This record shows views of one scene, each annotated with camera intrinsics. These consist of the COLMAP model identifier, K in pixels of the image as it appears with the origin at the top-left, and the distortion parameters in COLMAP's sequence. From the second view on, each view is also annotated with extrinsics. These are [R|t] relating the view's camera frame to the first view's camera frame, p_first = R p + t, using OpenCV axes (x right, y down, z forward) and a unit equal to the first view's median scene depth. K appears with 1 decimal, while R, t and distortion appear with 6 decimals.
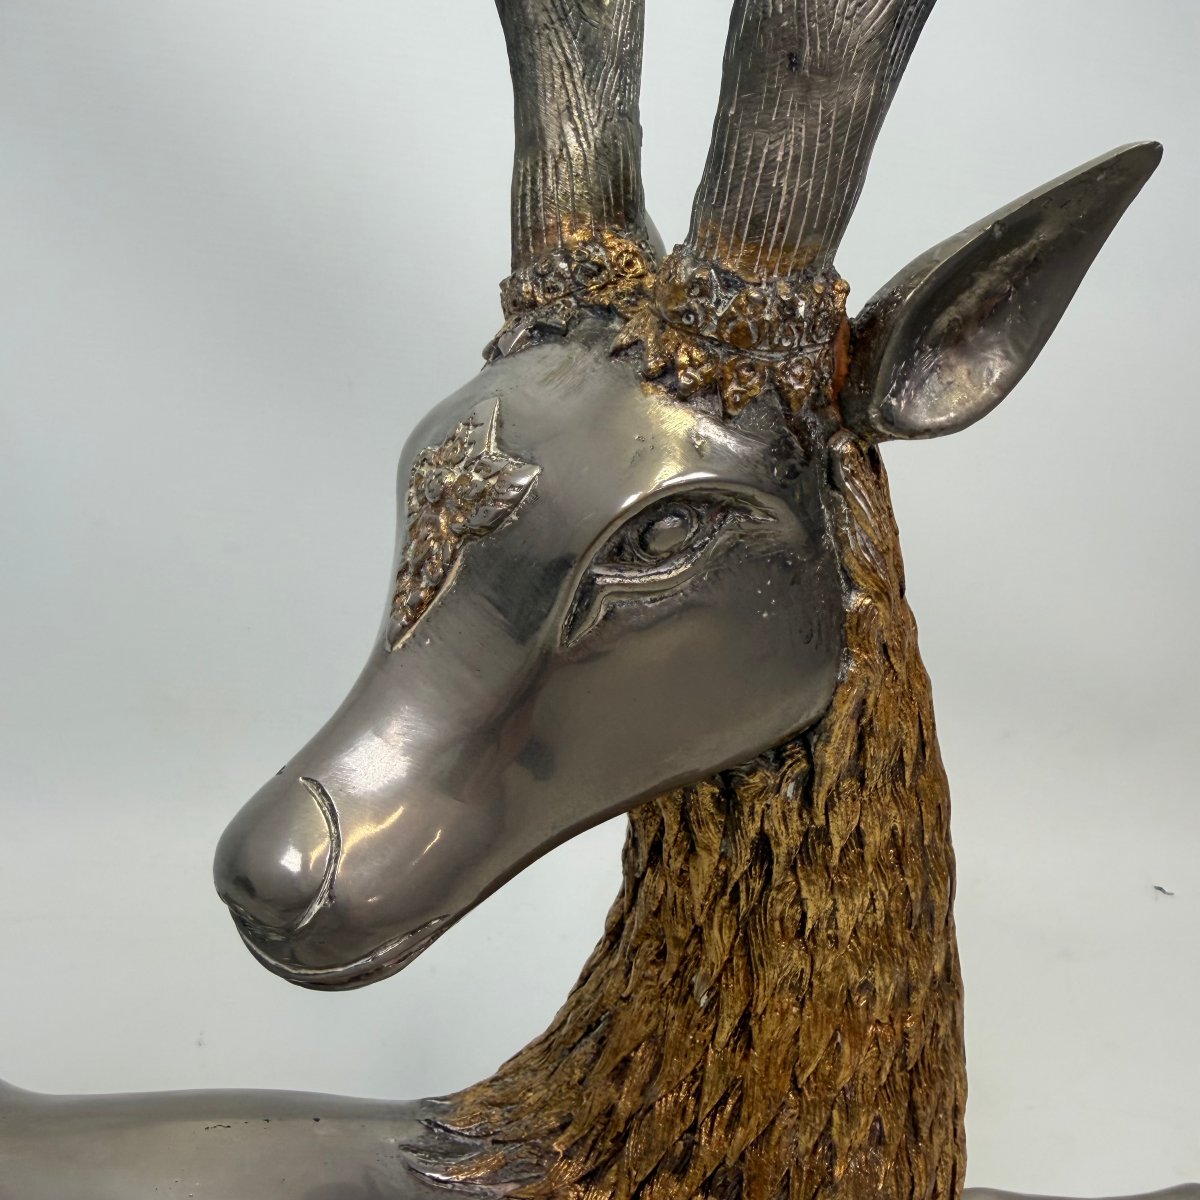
lens RADIAL K [[1162.2, 0, 594.7], [0, 1162.2, 516.9], [0, 0, 1]] dist [0.004001, 0.017518]
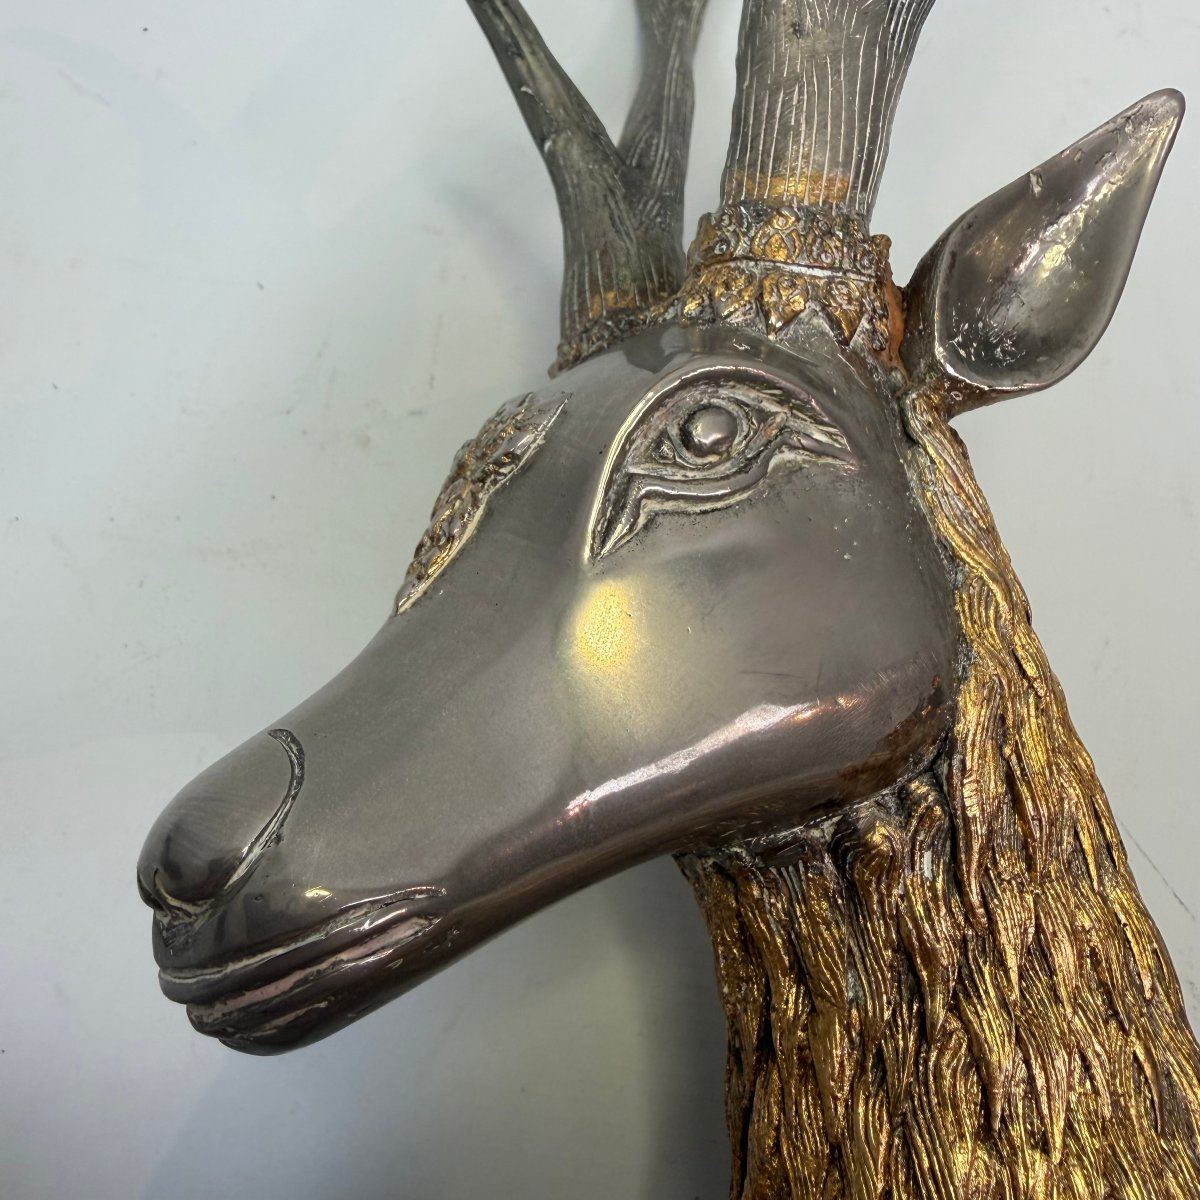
lens RADIAL K [[1162.2, 0, 594.7], [0, 1162.2, 516.9], [0, 0, 1]] dist [0.004001, 0.017518]
pose [[0.993279, -0.068045, -0.093633, 0.040167], [0.007953, 0.847158, -0.531281, 0.414384], [0.115473, 0.526966, 0.842005, 0.225187]]
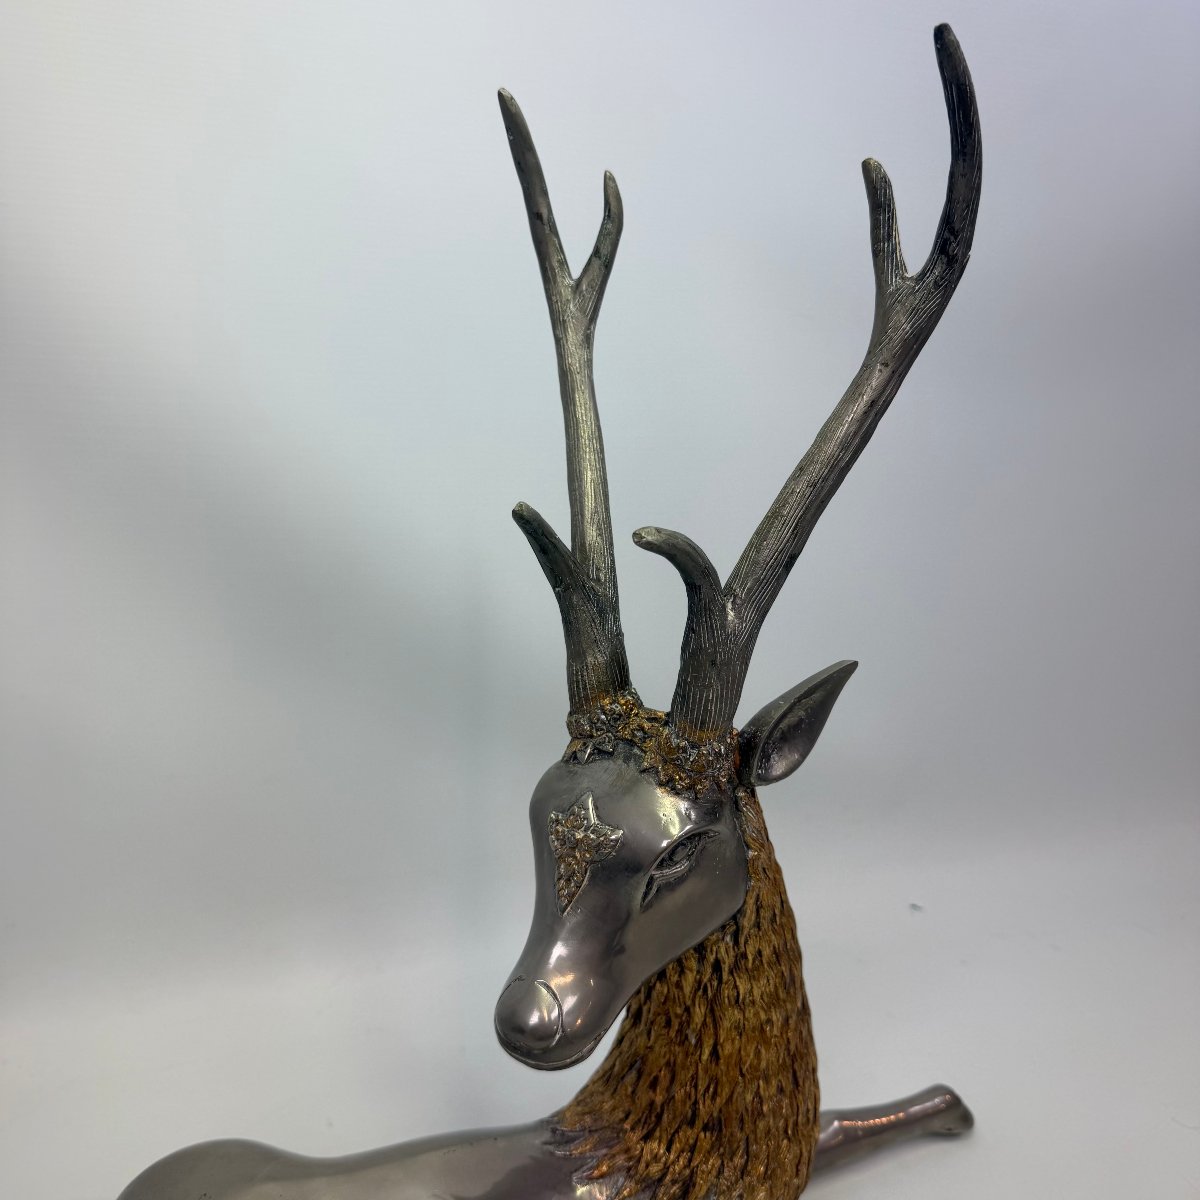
lens RADIAL K [[1133.9, 0, 600.0], [0, 1133.9, 600.0], [0, 0, 1]] dist [0.161306, -0.444890]
pose [[0.976250, -0.115753, 0.183131, -0.361996], [0.109271, 0.992987, 0.045136, -0.484610], [-0.187071, -0.024054, 0.982052, -0.978157]]
